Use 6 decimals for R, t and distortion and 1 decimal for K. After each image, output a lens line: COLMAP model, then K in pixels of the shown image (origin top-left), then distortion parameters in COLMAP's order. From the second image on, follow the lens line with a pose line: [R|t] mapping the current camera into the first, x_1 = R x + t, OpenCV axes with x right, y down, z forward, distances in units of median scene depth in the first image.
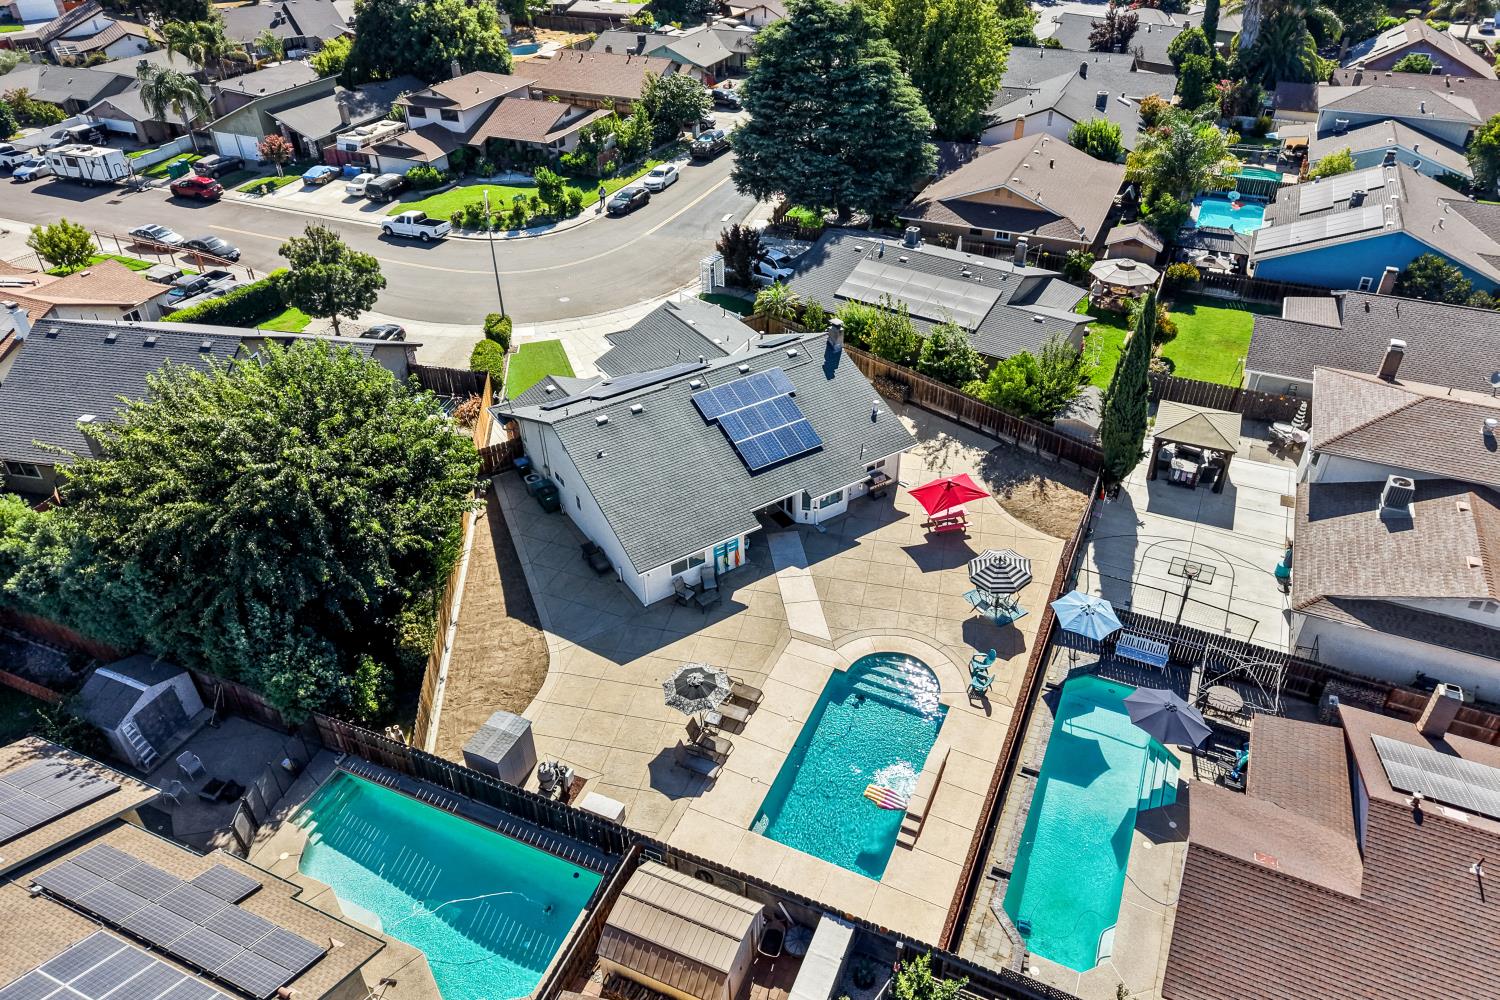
lens RADIAL K [[984.5, 0, 753.6], [0, 984.5, 522.8], [0, 0, 1]] dist [0.022874, -0.002828]
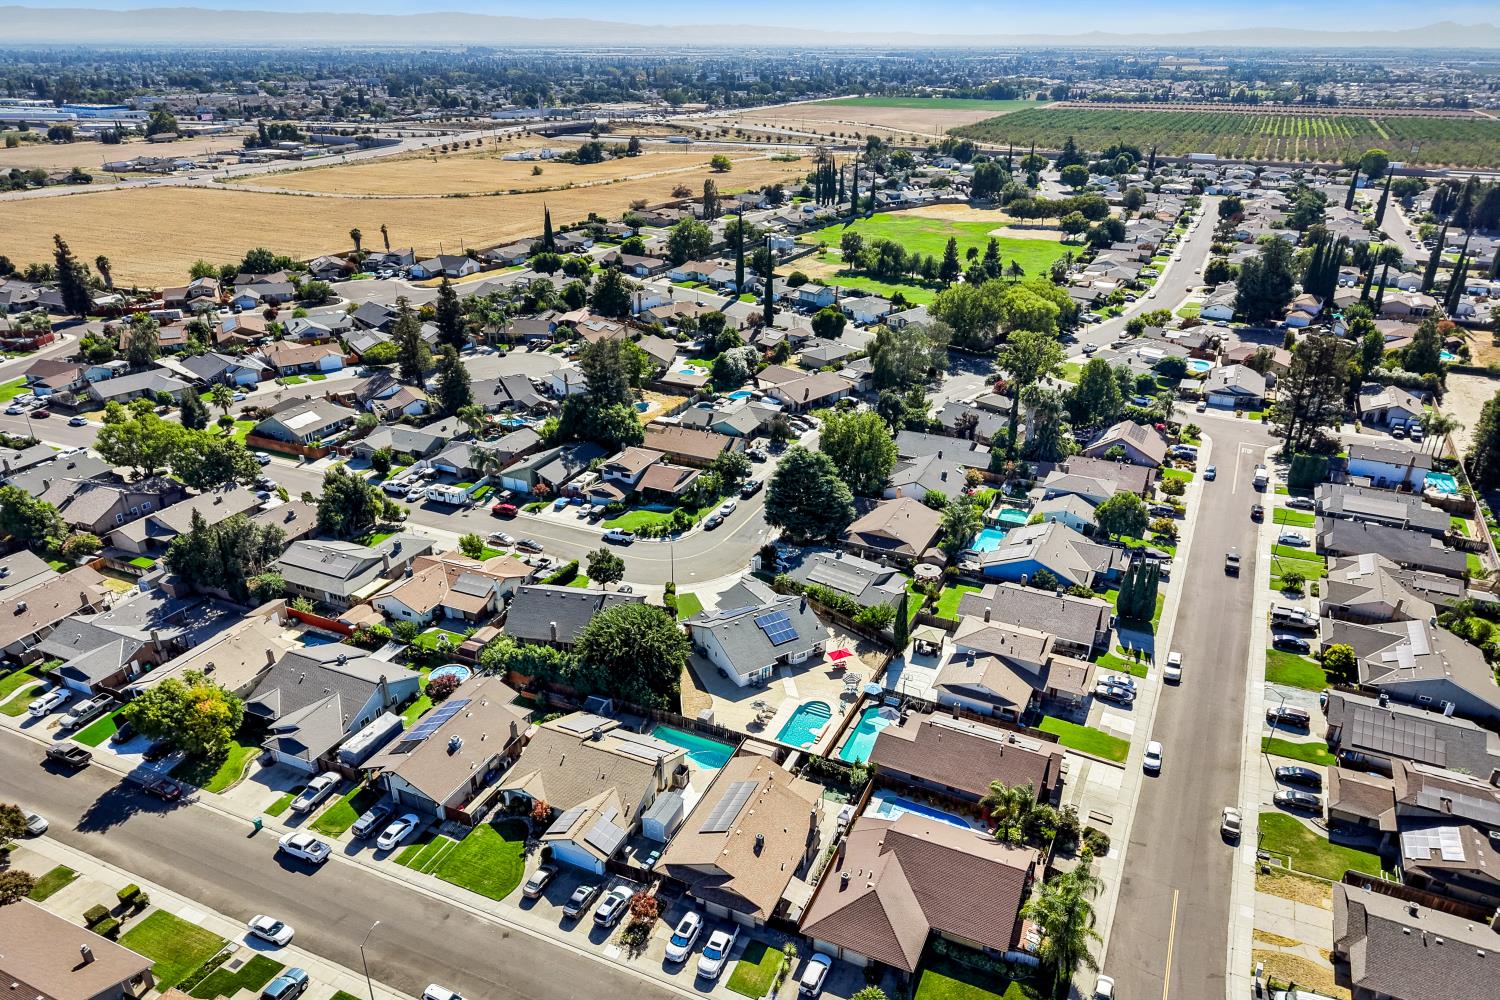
lens RADIAL K [[1023.9, 0, 750.0], [0, 1023.9, 500.0], [0, 0, 1]] dist [0.072086, -0.000580]
pose [[0.999698, 0.023524, -0.007076, -0.042170], [-0.024510, 0.974574, -0.222721, 0.140635], [0.001657, 0.222827, 0.974857, -1.405240]]
